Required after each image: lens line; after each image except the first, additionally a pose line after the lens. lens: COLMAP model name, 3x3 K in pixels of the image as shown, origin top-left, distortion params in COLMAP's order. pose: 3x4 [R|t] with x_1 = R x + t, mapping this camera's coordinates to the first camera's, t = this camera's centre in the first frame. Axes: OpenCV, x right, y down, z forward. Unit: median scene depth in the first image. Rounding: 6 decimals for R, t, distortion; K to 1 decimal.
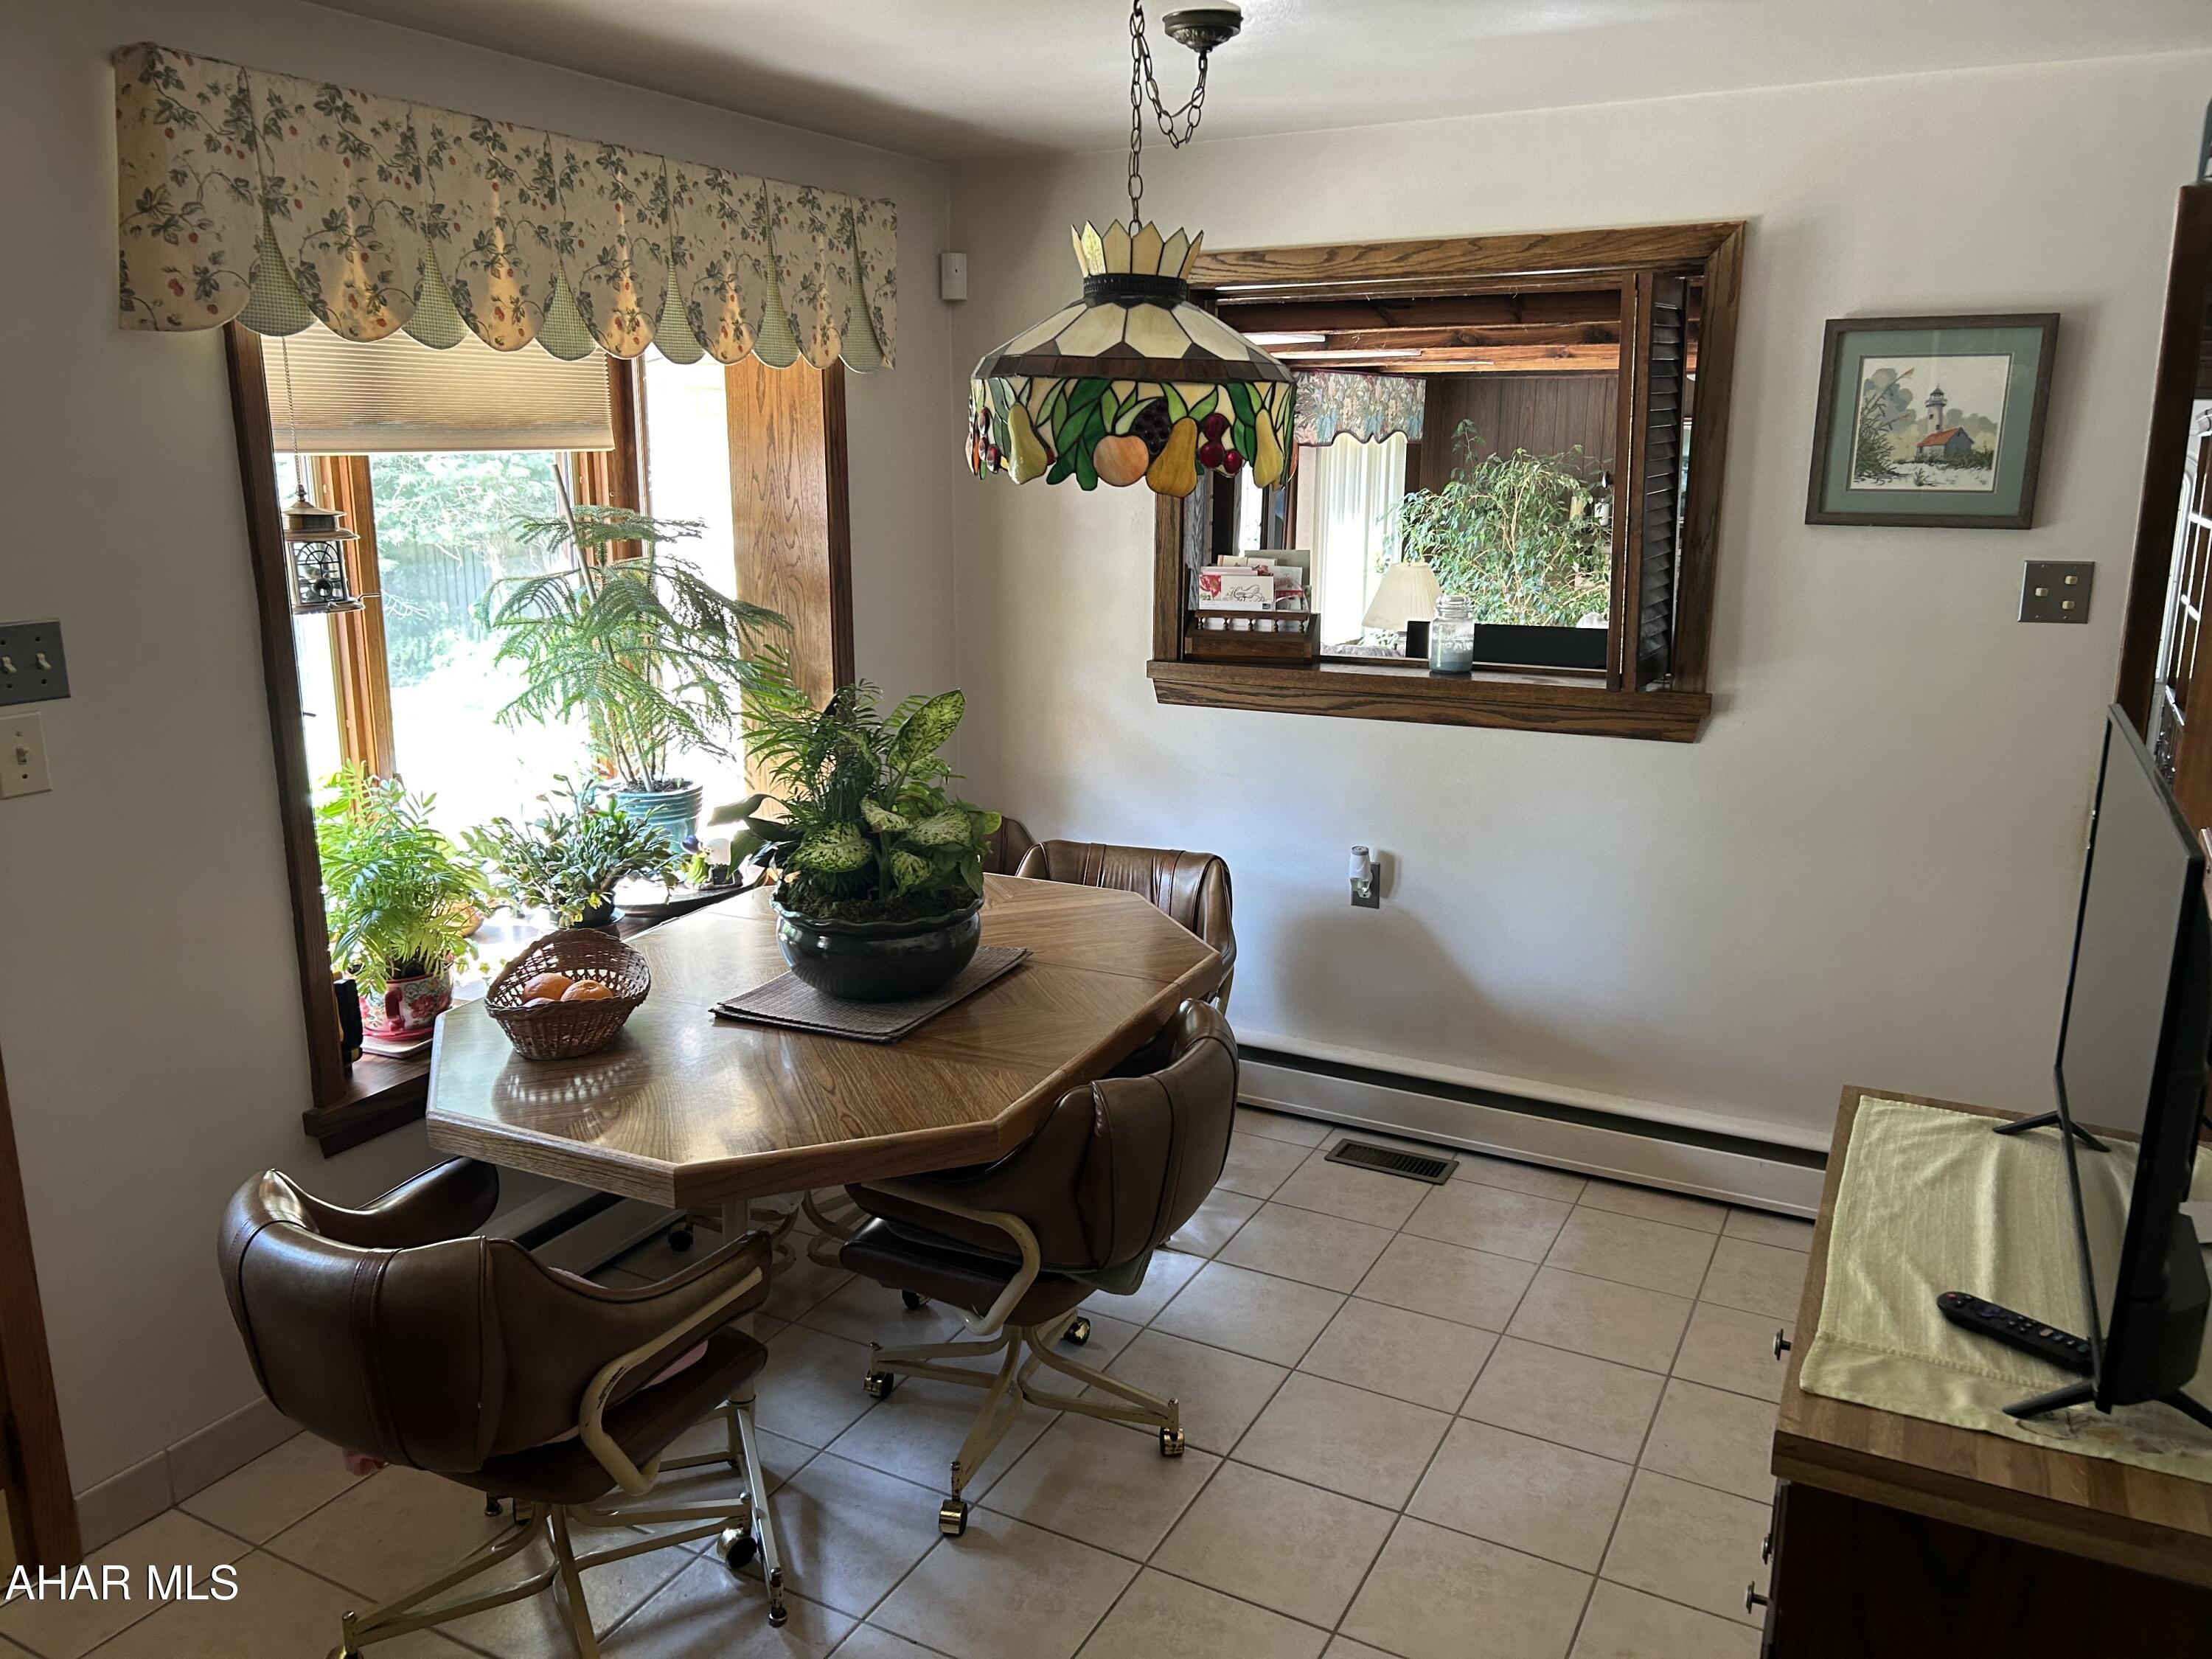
lens RADIAL K [[1664.2, 0, 1085.5], [0, 1664.2, 823.2], [0, 0, 1]] dist [0.032517, -0.025264]
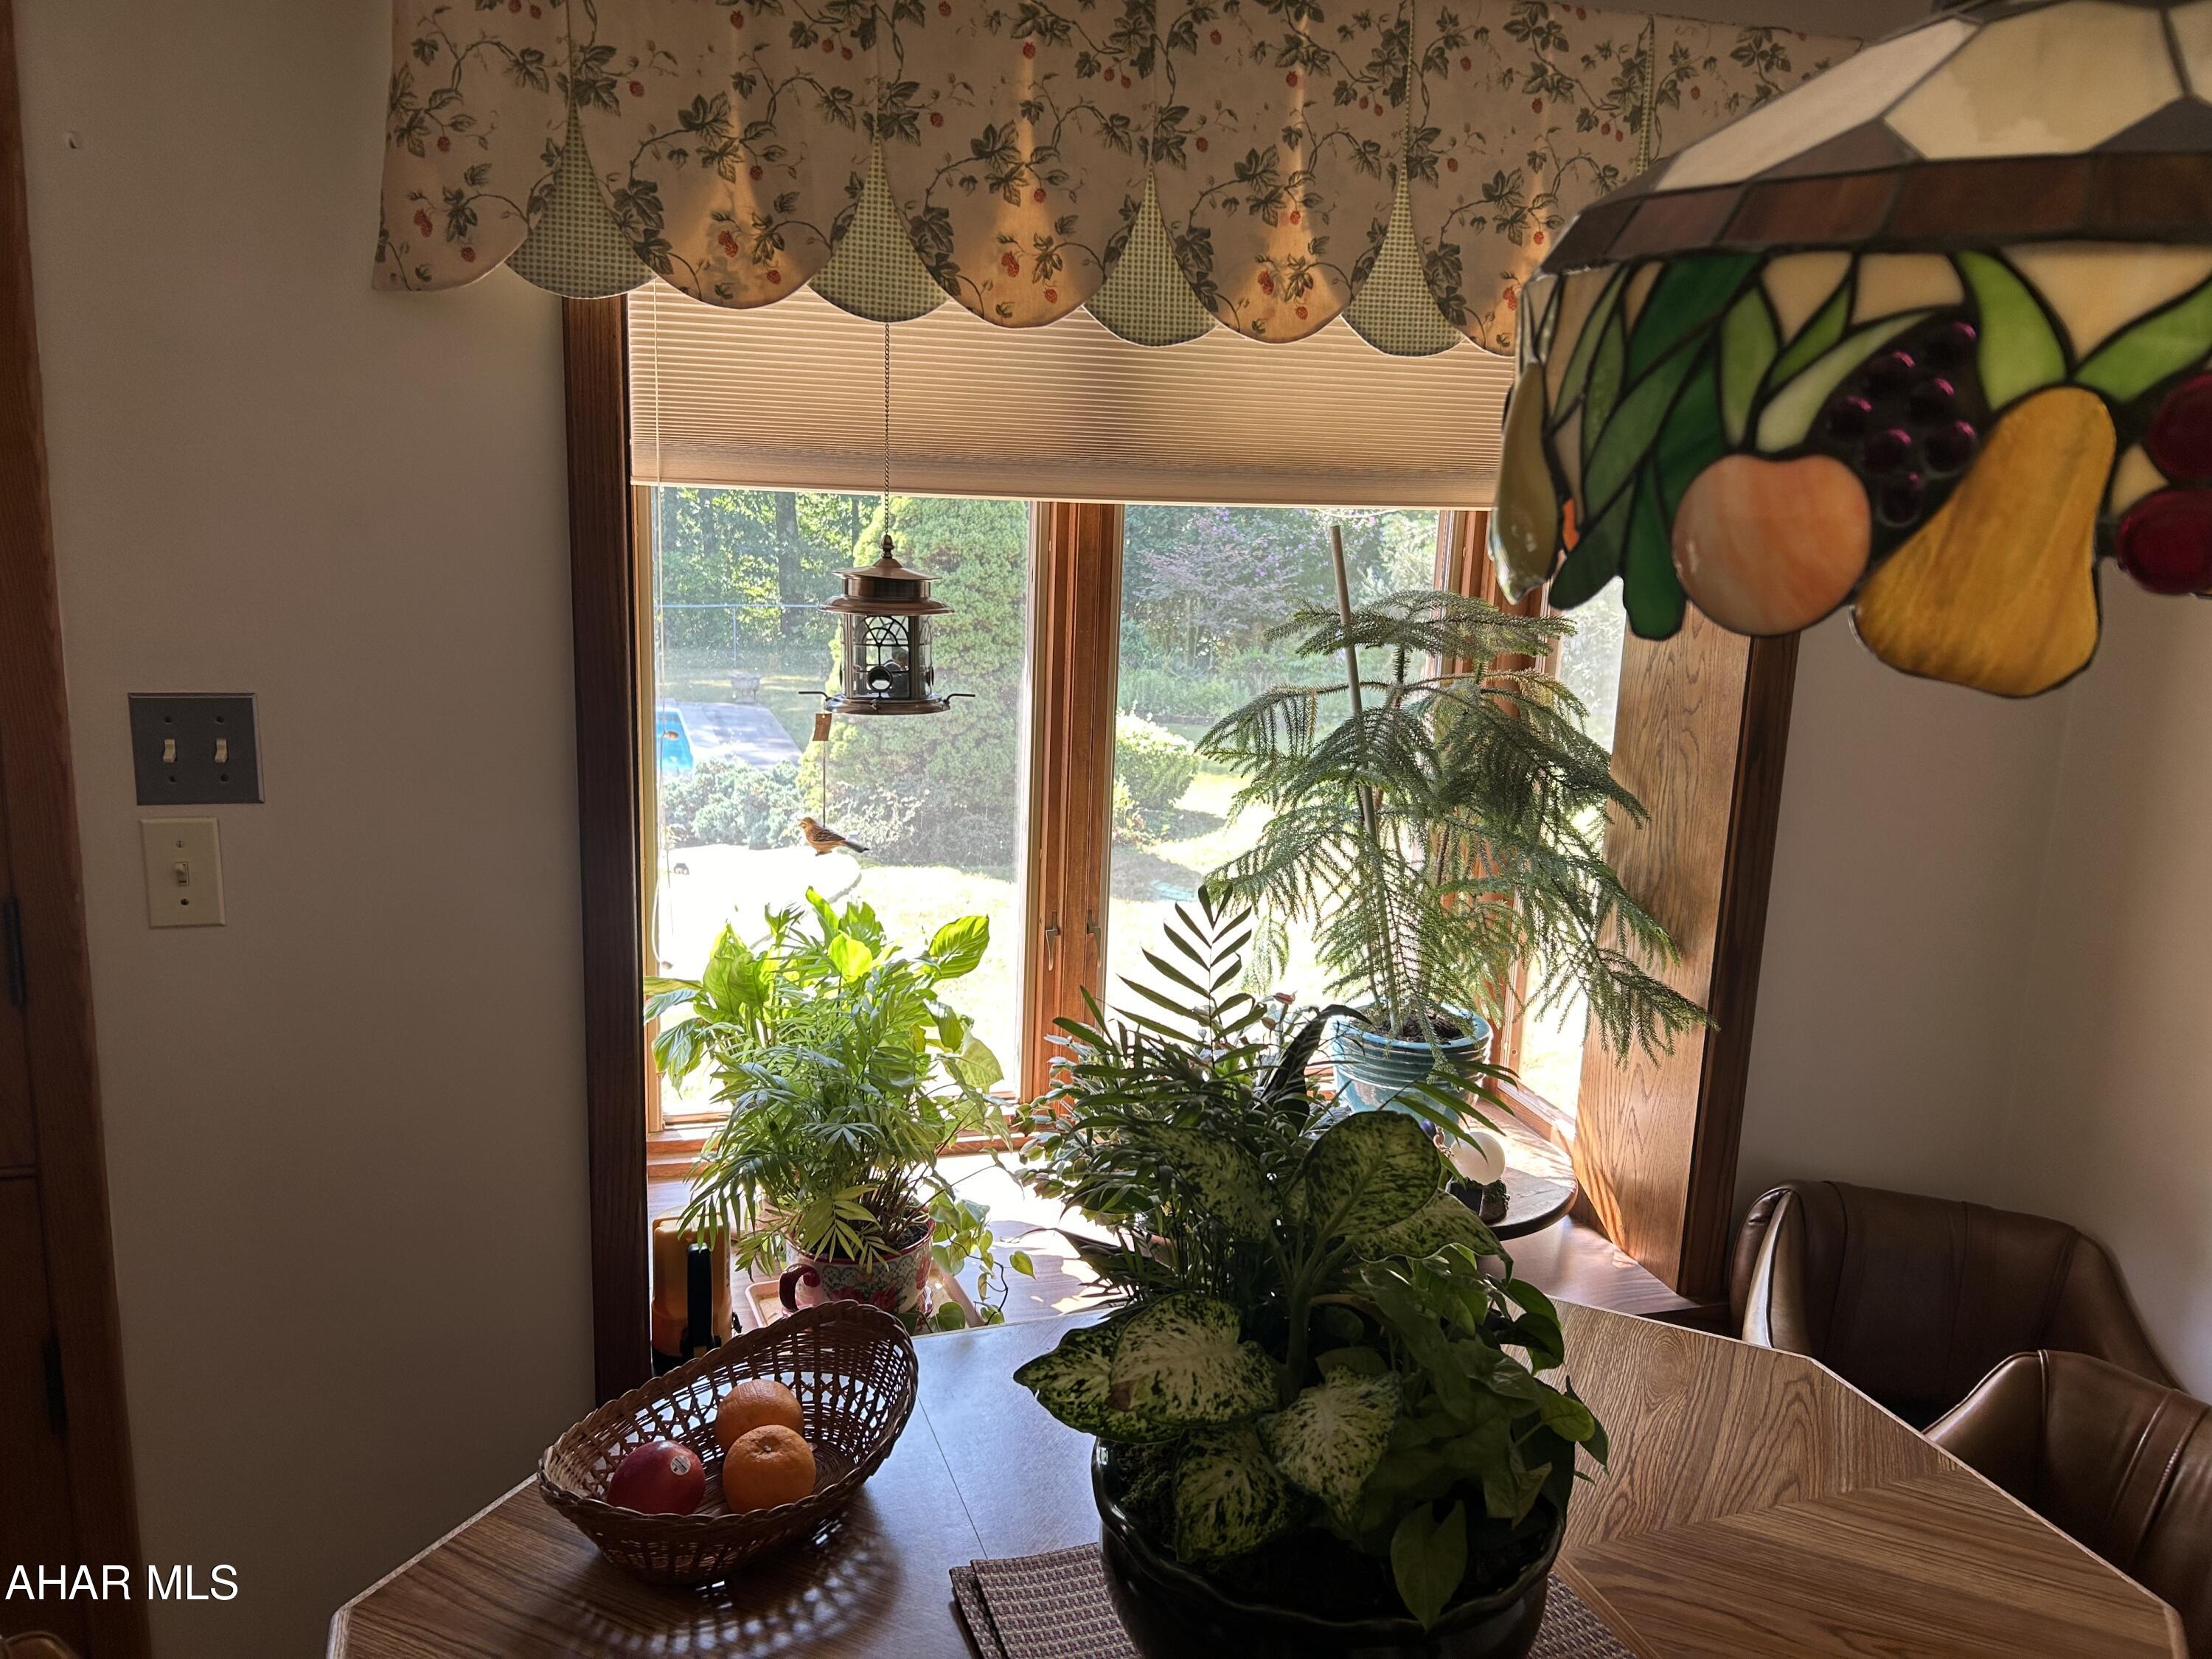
lens RADIAL K [[1664.2, 0, 1106.4], [0, 1664.2, 822.4], [0, 0, 1]] dist [0.032517, -0.025264]
pose [[0.703311, 0.162414, -0.692080, 0.132951], [-0.192777, 0.980646, 0.034228, -0.146572], [0.684244, 0.109344, 0.721009, 0.666349]]
